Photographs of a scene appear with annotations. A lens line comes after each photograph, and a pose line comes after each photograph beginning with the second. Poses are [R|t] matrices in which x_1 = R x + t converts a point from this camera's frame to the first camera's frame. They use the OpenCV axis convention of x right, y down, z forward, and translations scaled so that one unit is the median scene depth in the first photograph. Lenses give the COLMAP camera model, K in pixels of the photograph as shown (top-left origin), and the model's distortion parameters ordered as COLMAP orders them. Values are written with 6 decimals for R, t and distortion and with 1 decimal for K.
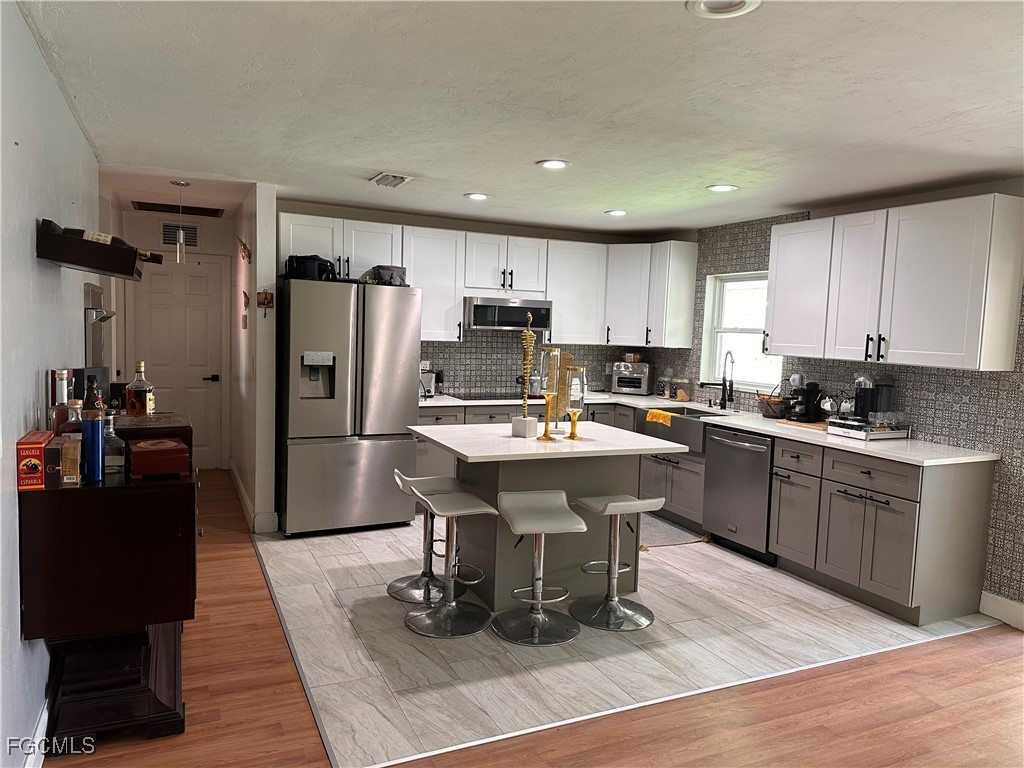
lens RADIAL K [[721.6, 0, 514.5], [0, 721.6, 383.9], [0, 0, 1]] dist [0.048864, -0.020322]
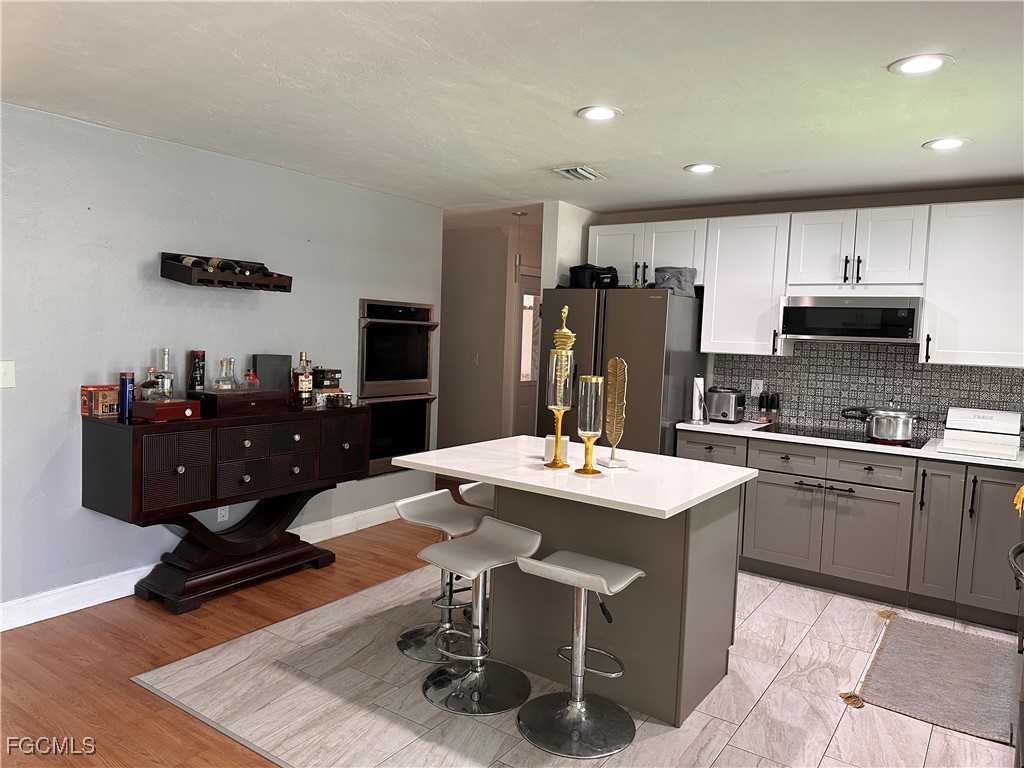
lens RADIAL K [[721.6, 0, 514.4], [0, 721.6, 386.2], [0, 0, 1]] dist [0.048864, -0.020322]
pose [[0.497844, 0.051714, -0.865723, 0.620860], [-0.089207, 0.995979, 0.008194, -0.010415], [0.862666, 0.073149, 0.500456, 0.502461]]
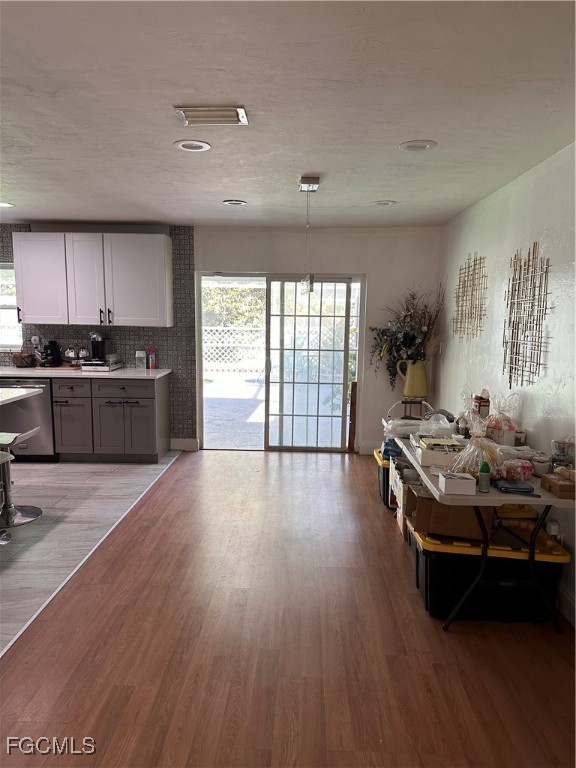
lens RADIAL K [[541.2, 0, 285.0], [0, 541.2, 383.4], [0, 0, 1]] dist [0.048864, -0.020322]
pose [[0.458349, -0.143938, 0.877040, -0.444673], [0.075627, 0.989536, 0.122877, -0.019859], [-0.885549, 0.010008, 0.464438, 0.043050]]
